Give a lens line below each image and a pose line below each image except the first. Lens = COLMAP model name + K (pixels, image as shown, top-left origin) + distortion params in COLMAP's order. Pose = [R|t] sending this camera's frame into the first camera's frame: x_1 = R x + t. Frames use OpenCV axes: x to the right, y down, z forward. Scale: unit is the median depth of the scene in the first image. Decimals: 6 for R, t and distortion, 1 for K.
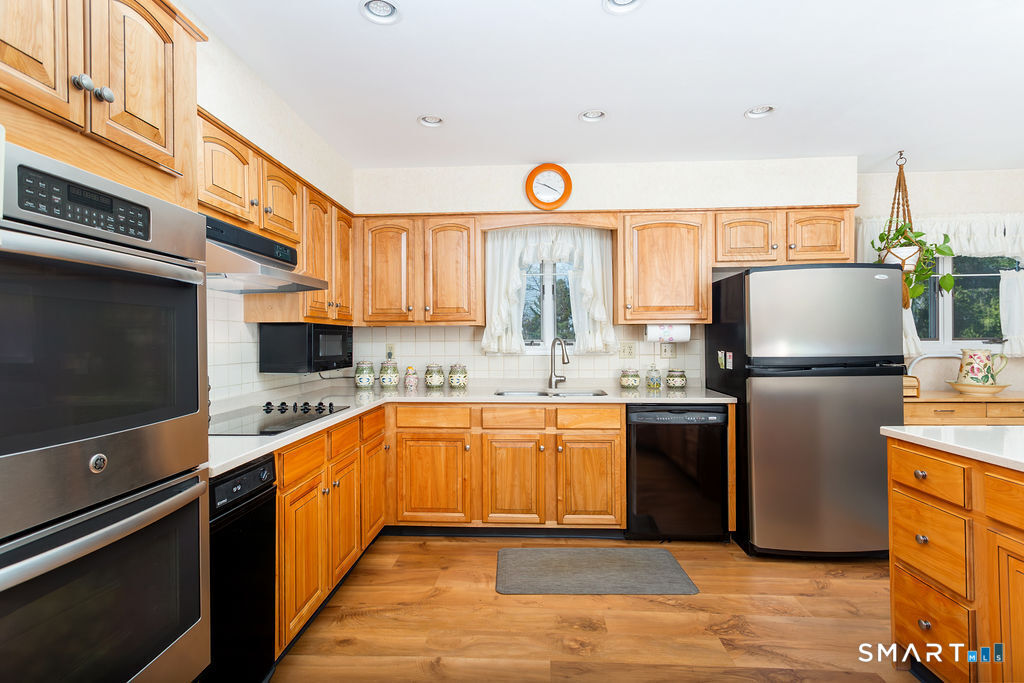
lens RADIAL K [[481.5, 0, 508.9], [0, 481.5, 340.9], [0, 0, 1]] dist [-0.003254, 0.005038]
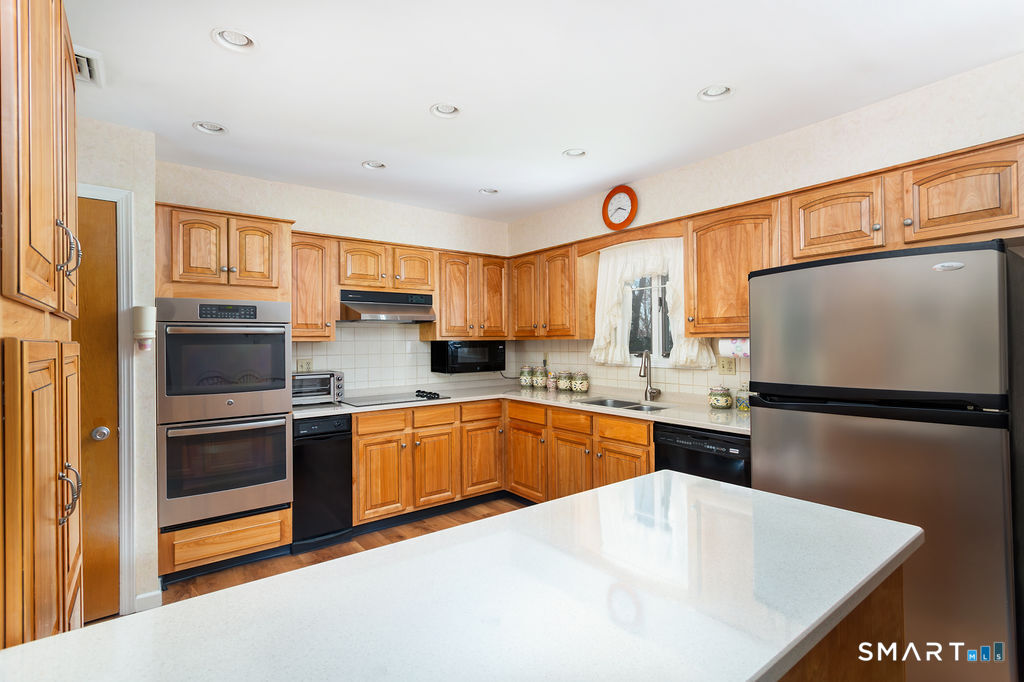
lens RADIAL K [[484.2, 0, 509.9], [0, 484.2, 341.1], [0, 0, 1]] dist [-0.000902, 0.001709]
pose [[0.647987, -0.000490, -0.761652, 0.789163], [0.004323, 0.999986, 0.003034, -0.035981], [0.761640, -0.005259, 0.647980, 0.140284]]
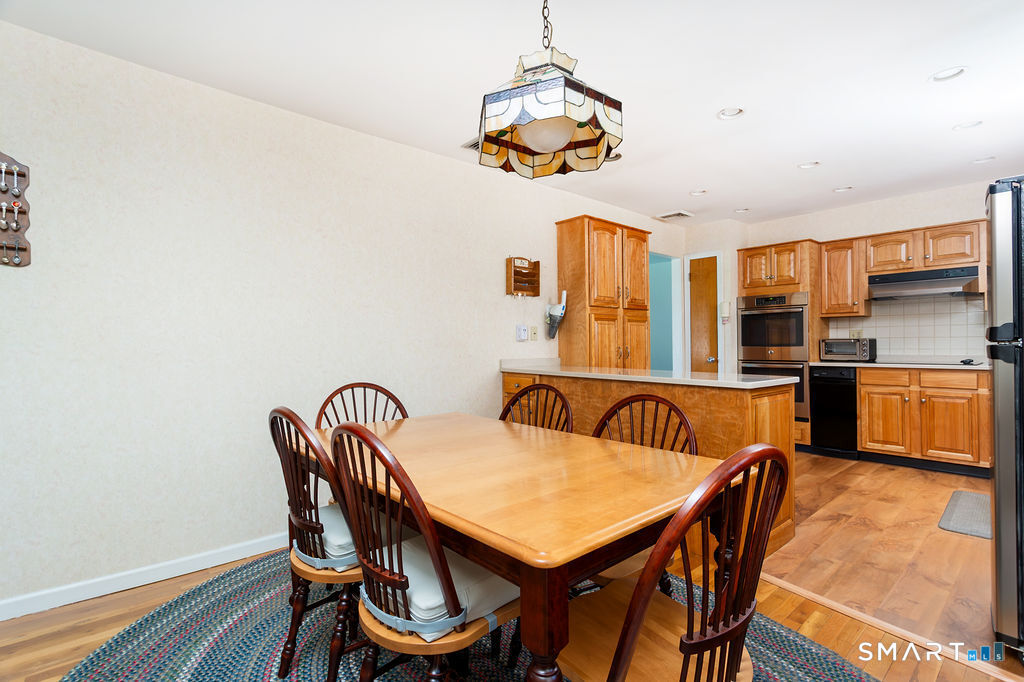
lens RADIAL K [[481.5, 0, 508.9], [0, 481.5, 340.4], [0, 0, 1]] dist [-0.003254, 0.005038]
pose [[-0.718642, 0.007949, -0.695334, 1.532699], [0.011436, 0.999935, -0.000388, 0.035021], [0.695286, -0.008231, -0.718686, 0.905246]]
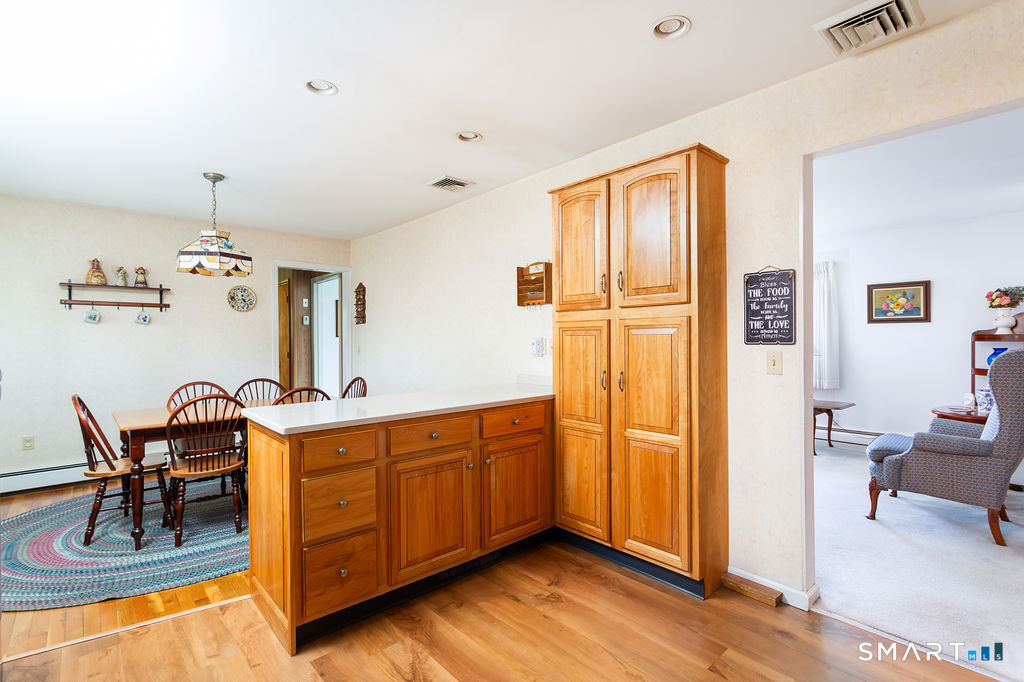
lens RADIAL K [[481.5, 0, 508.9], [0, 481.5, 340.4], [0, 0, 1]] dist [-0.003254, 0.005038]
pose [[-0.704116, 0.010749, 0.710004, -0.174082], [0.013175, 0.999911, -0.002072, 0.001059], [-0.709963, 0.007895, -0.704195, 0.861963]]
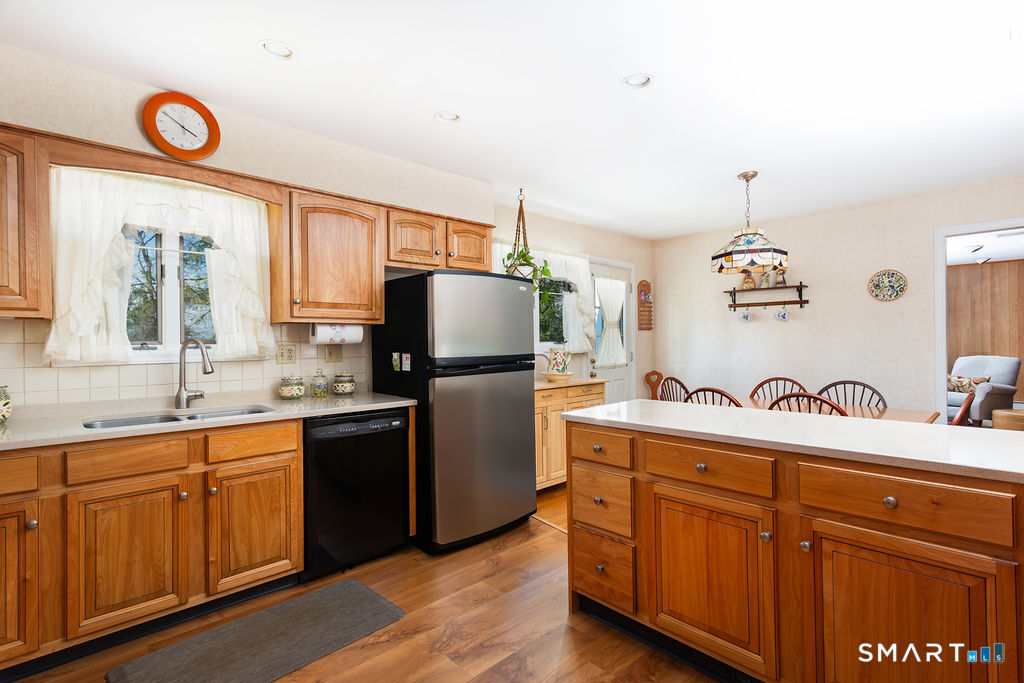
lens RADIAL K [[484.2, 0, 509.9], [0, 484.2, 341.6], [0, 0, 1]] dist [-0.000902, 0.001709]
pose [[0.688686, -0.000455, 0.725060, -0.112683], [0.004541, 0.999983, -0.003686, 0.003415], [-0.725046, 0.005832, 0.688676, 0.168587]]
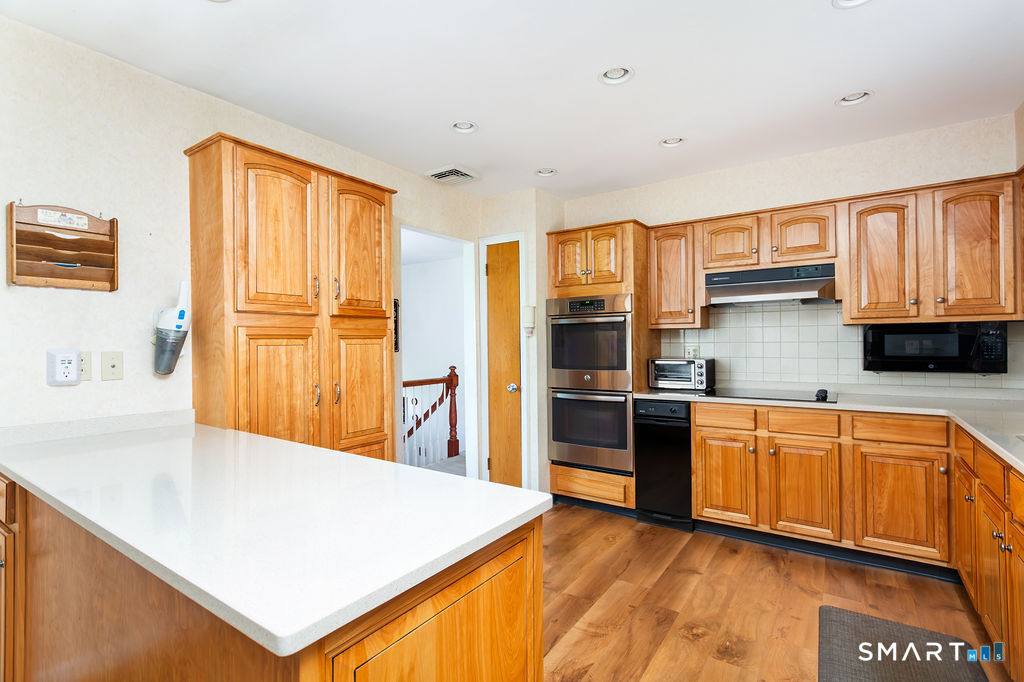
lens RADIAL K [[481.5, 0, 508.9], [0, 481.5, 340.4], [0, 0, 1]] dist [-0.003254, 0.005038]
pose [[-0.527594, 0.011263, -0.849422, 0.827808], [0.013487, 0.999897, 0.004882, -0.014966], [0.849389, -0.008880, -0.527692, 0.801028]]
